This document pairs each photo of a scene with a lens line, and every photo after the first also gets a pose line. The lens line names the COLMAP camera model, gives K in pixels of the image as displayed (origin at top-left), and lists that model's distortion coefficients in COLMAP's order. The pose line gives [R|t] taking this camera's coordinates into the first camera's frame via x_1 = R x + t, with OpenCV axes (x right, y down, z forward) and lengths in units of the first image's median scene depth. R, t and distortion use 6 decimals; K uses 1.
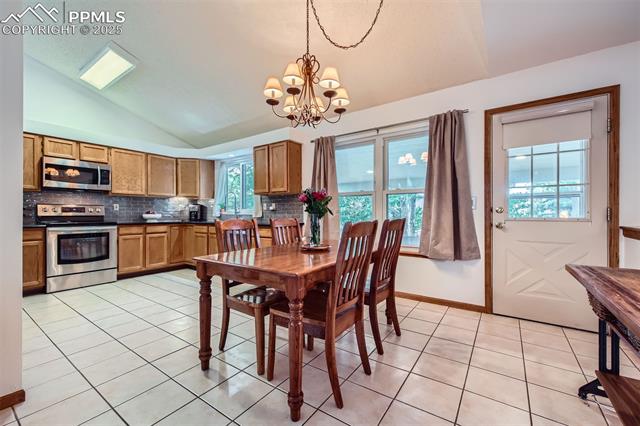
lens RADIAL K [[267.4, 0, 322.3], [0, 267.4, 212.9], [0, 0, 1]] dist [-0.002134, -0.000974]
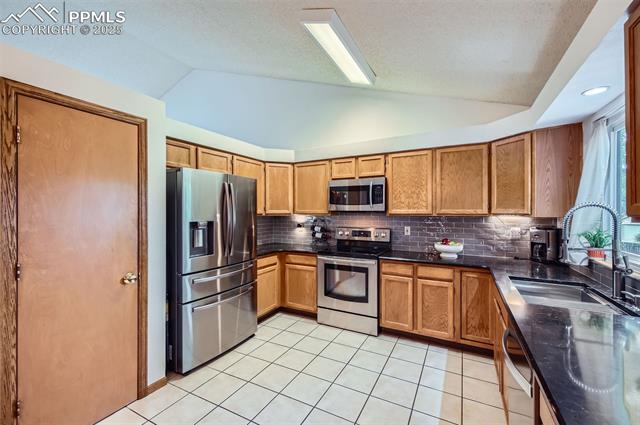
lens RADIAL K [[267.4, 0, 323.1], [0, 267.4, 212.4], [0, 0, 1]] dist [-0.002134, -0.000974]
pose [[0.092787, 0.002658, -0.995682, -0.050855], [-0.000291, 0.999996, 0.002642, -0.077374], [0.995686, 0.000044, 0.092787, 0.717270]]
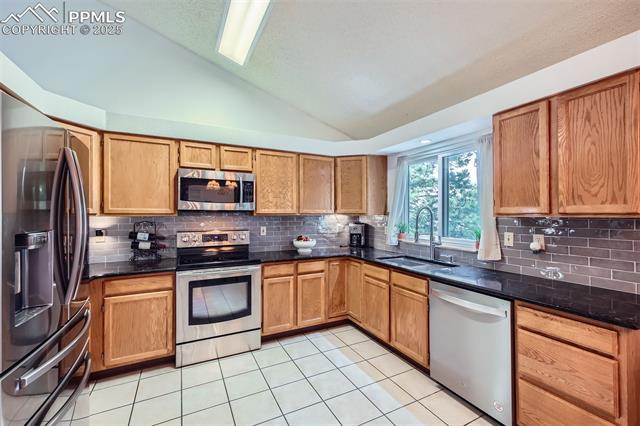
lens RADIAL K [[267.4, 0, 314.0], [0, 267.4, 213.1], [0, 0, 1]] dist [-0.002134, -0.000974]
pose [[0.871689, 0.001859, -0.490056, -0.300705], [-0.001705, 0.999998, 0.000761, -0.073573], [0.490057, 0.000172, 0.871691, 0.443174]]
